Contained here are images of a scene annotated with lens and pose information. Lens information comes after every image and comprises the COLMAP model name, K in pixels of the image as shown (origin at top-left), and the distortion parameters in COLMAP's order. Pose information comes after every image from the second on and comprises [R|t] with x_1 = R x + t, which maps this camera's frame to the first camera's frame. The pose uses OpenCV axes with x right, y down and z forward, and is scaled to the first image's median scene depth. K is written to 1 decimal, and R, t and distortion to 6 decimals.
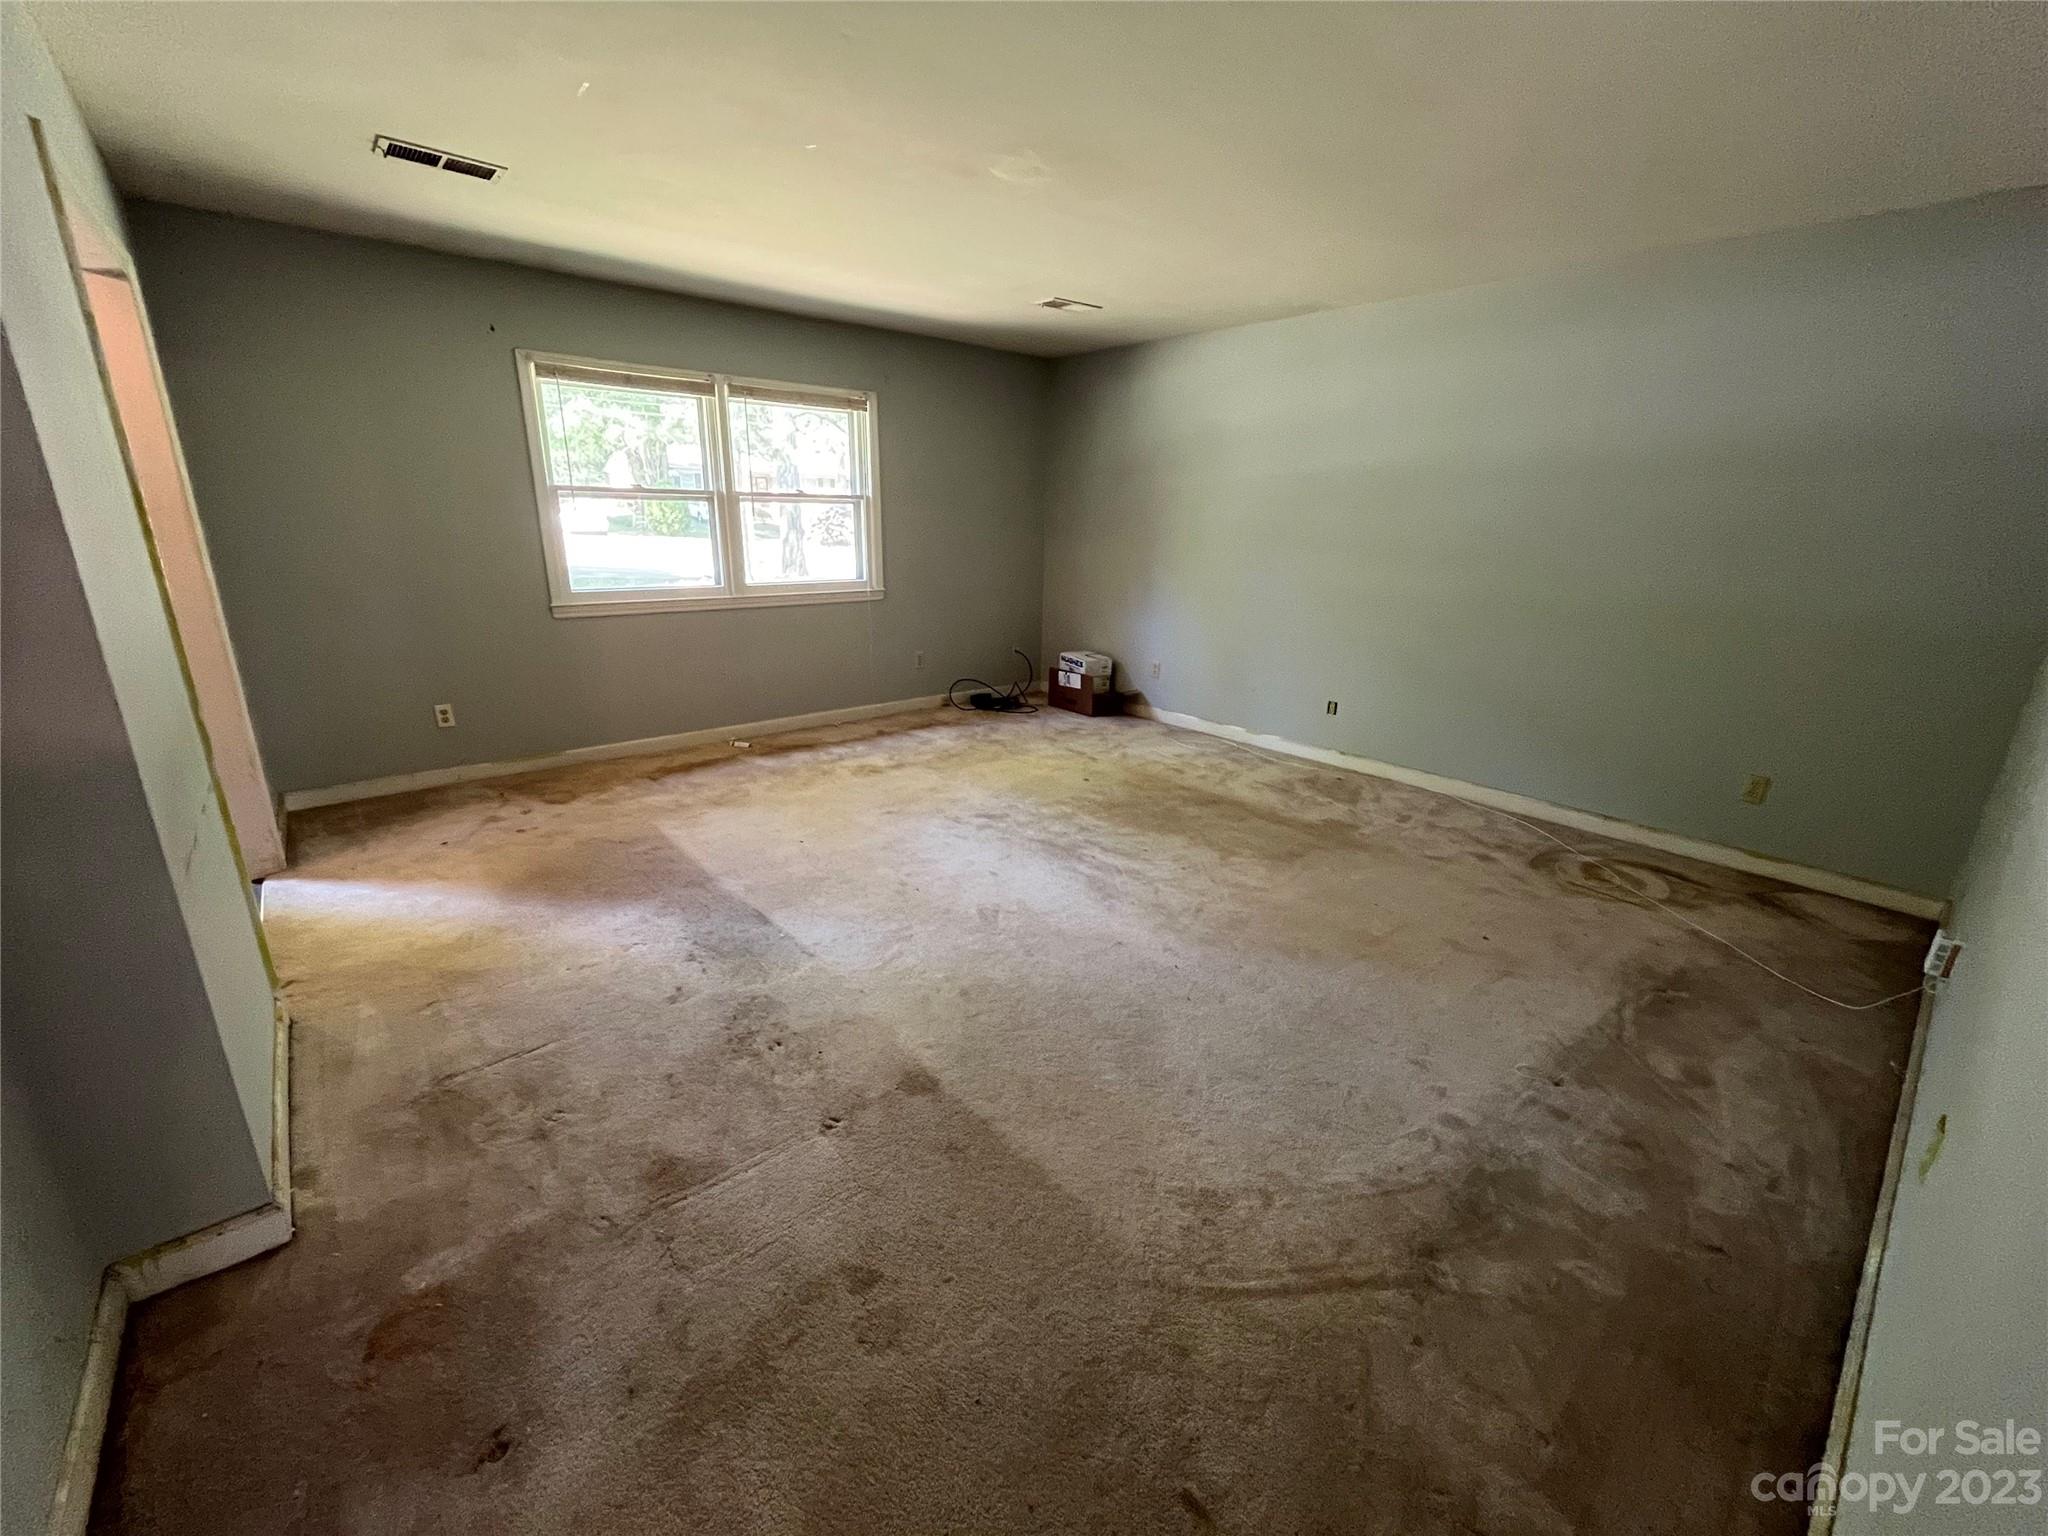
lens RADIAL K [[821.0, 0, 1020.4], [0, 821.0, 762.3], [0, 0, 1]] dist [-0.008529, 0.000532]
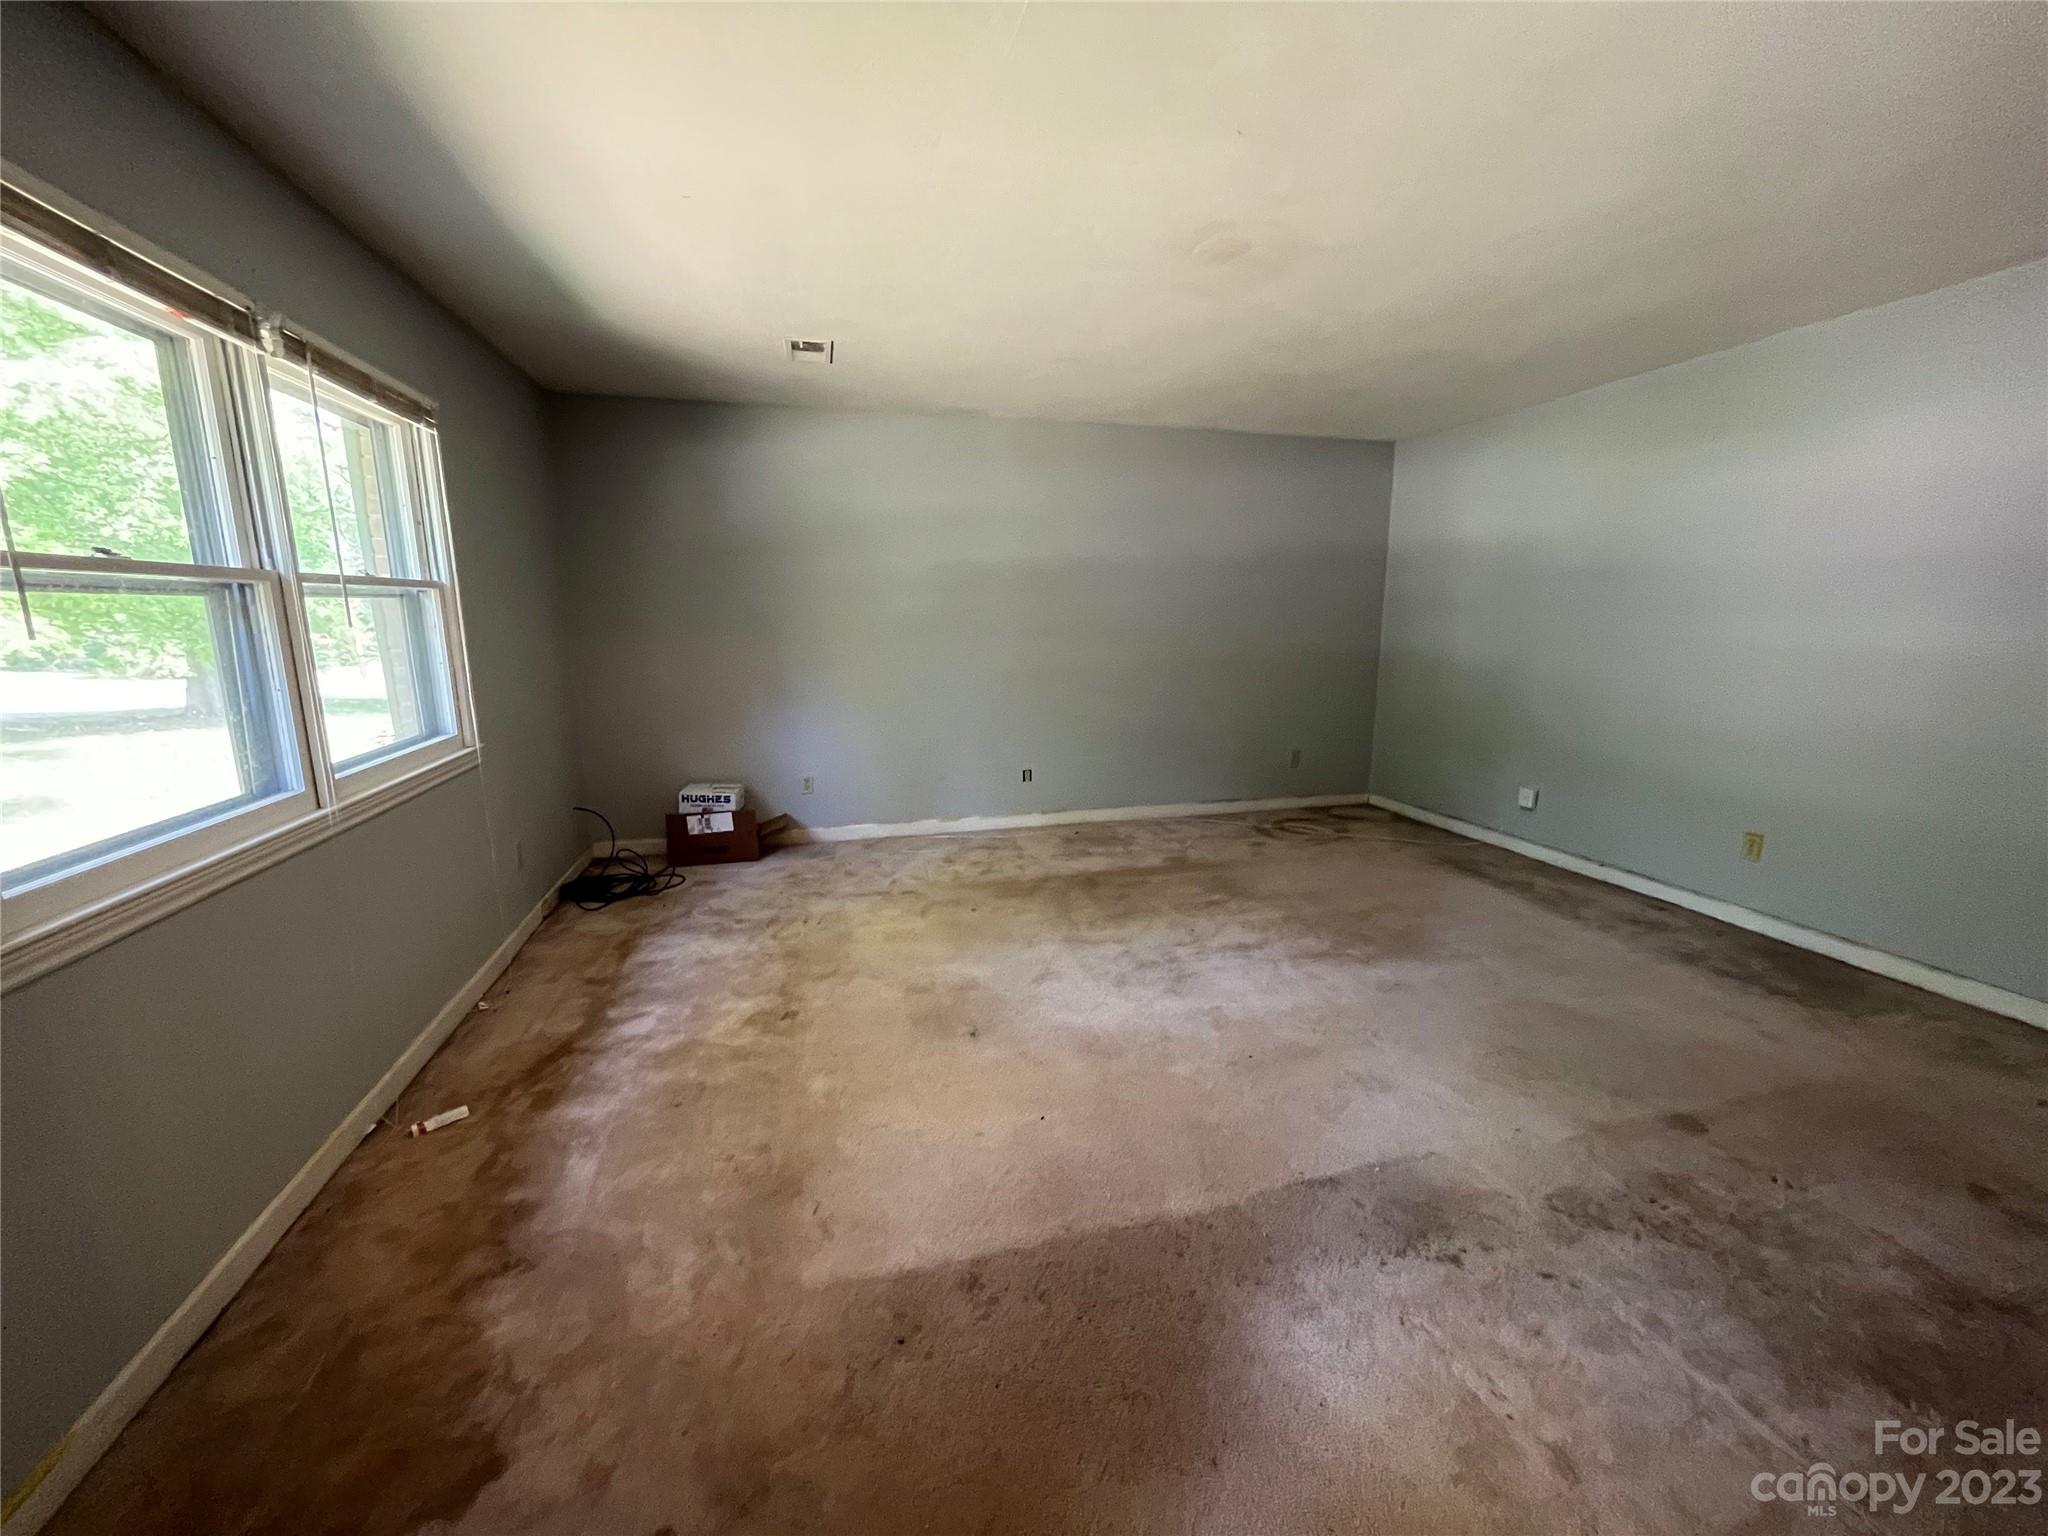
lens RADIAL K [[821.0, 0, 1021.5], [0, 821.0, 769.5], [0, 0, 1]] dist [-0.008529, 0.000532]
pose [[0.436685, -0.193517, 0.878554, -0.599829], [0.272226, 0.959229, 0.075978, -0.164648], [-0.857438, 0.205987, 0.471561, 0.510064]]
